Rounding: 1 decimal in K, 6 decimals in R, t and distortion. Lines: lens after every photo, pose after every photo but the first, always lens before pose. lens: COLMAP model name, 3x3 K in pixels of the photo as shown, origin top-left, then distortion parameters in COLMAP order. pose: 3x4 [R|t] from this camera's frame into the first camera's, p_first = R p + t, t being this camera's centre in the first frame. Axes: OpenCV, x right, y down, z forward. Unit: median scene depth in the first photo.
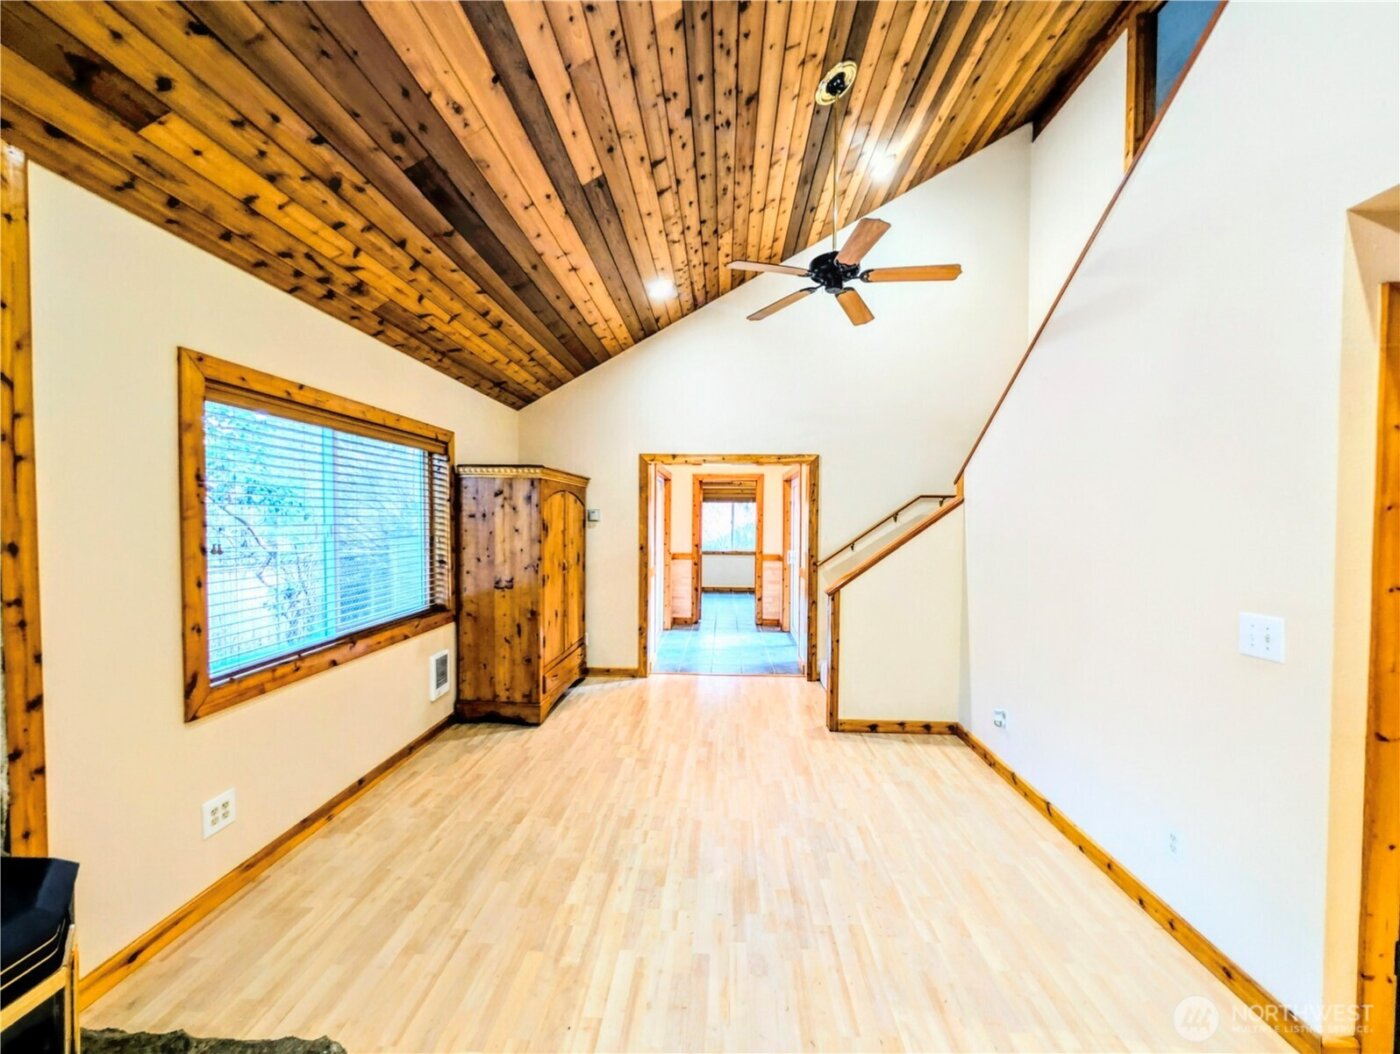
lens RADIAL K [[526.7, 0, 700.0], [0, 526.7, 527.0], [0, 0, 1]] dist [-0.000211, 0.000009]
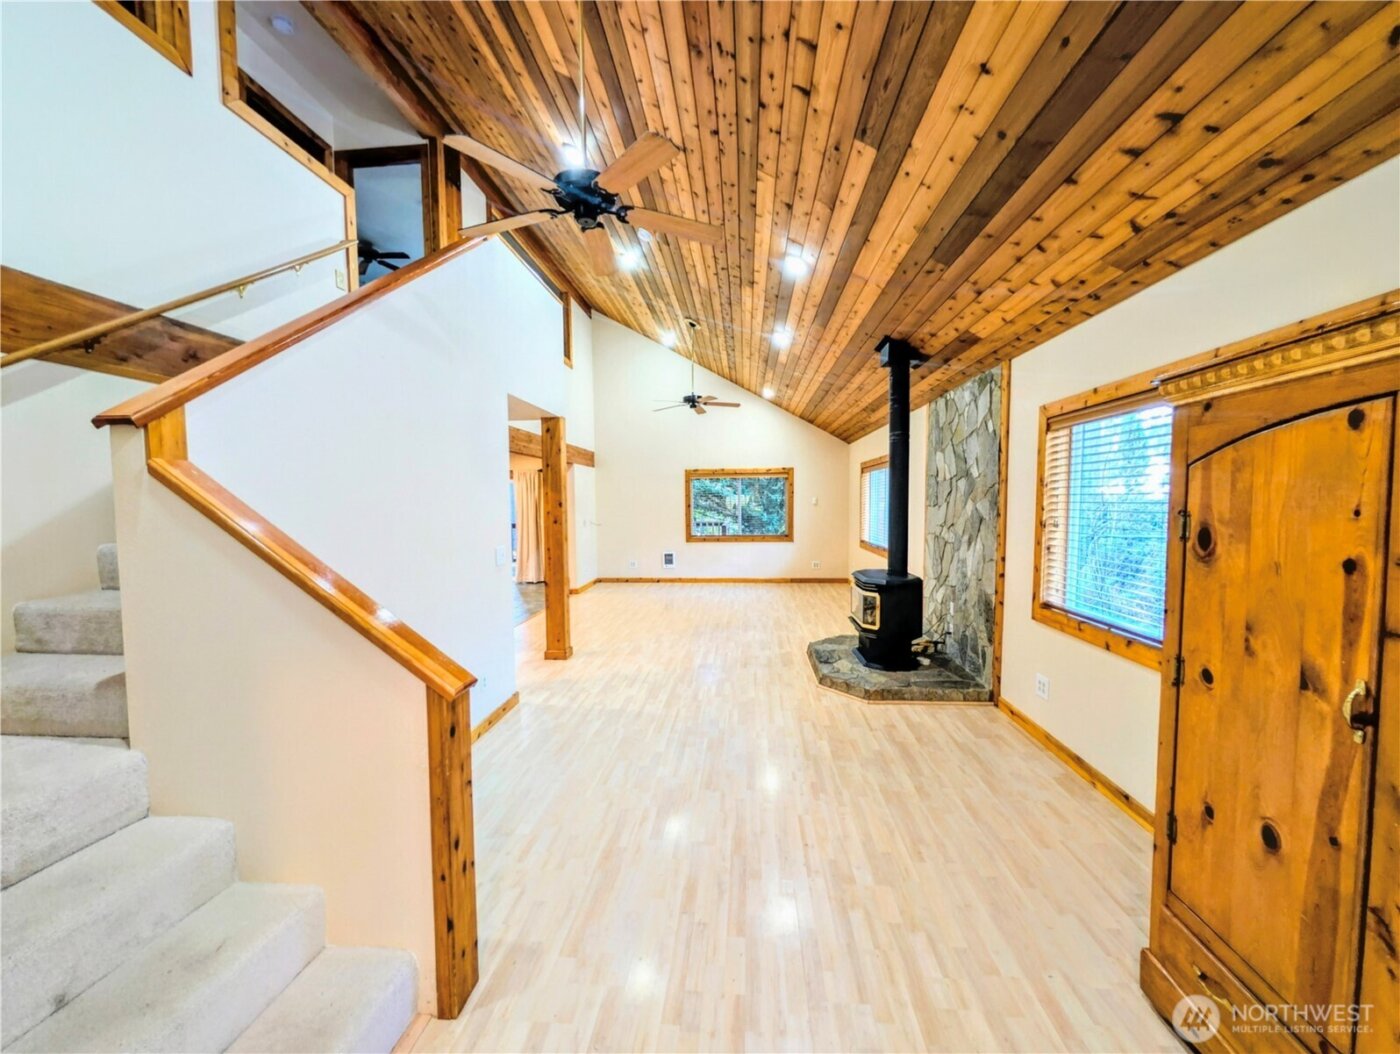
lens RADIAL K [[526.7, 0, 700.0], [0, 526.7, 527.0], [0, 0, 1]] dist [-0.000211, 0.000009]
pose [[-0.999068, -0.000178, 0.043162, 0.055771], [0.002728, 0.997732, 0.067259, -0.048077], [-0.043076, 0.067314, -0.996802, 2.187288]]
